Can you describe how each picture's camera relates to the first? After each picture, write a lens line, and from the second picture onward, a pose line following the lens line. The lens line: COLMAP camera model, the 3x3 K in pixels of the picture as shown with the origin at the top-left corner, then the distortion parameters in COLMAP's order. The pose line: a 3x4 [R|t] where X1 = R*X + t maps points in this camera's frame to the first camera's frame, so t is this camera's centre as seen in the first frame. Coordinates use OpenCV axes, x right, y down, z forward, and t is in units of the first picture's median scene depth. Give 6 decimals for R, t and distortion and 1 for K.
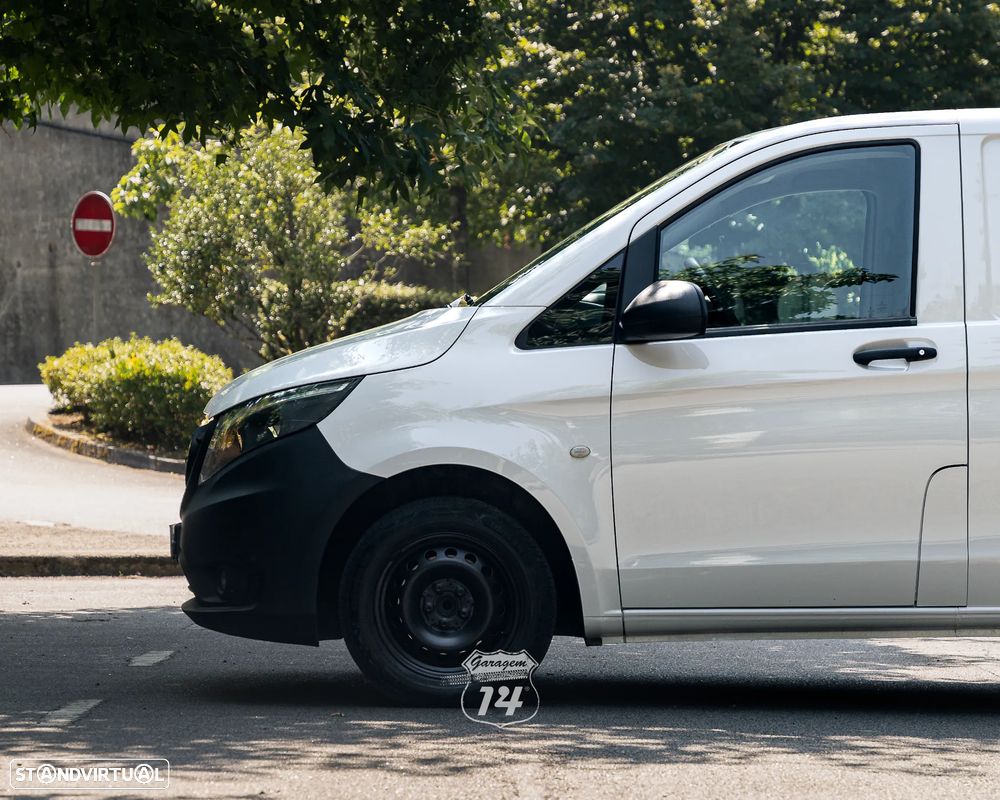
lens RADIAL K [[3514.8, 0, 500.0], [0, 3514.8, 400.0], [0, 0, 1]] dist [0.125989, -0.354859]
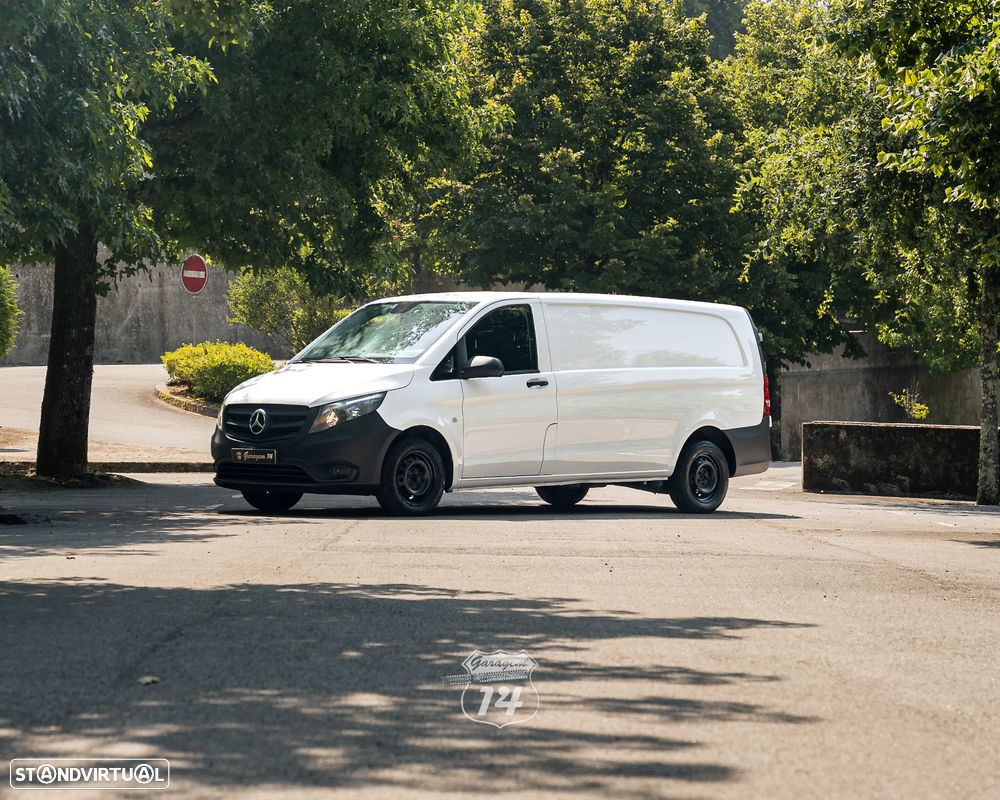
lens RADIAL K [[3047.1, 0, 515.9], [0, 3047.1, 402.3], [0, 0, 1]] dist [0.134986, -0.268718]
pose [[0.999971, 0.007530, 0.000610, 0.040041], [-0.007539, 0.999862, 0.014774, -0.011581], [-0.000499, -0.014778, 0.999891, -0.485299]]
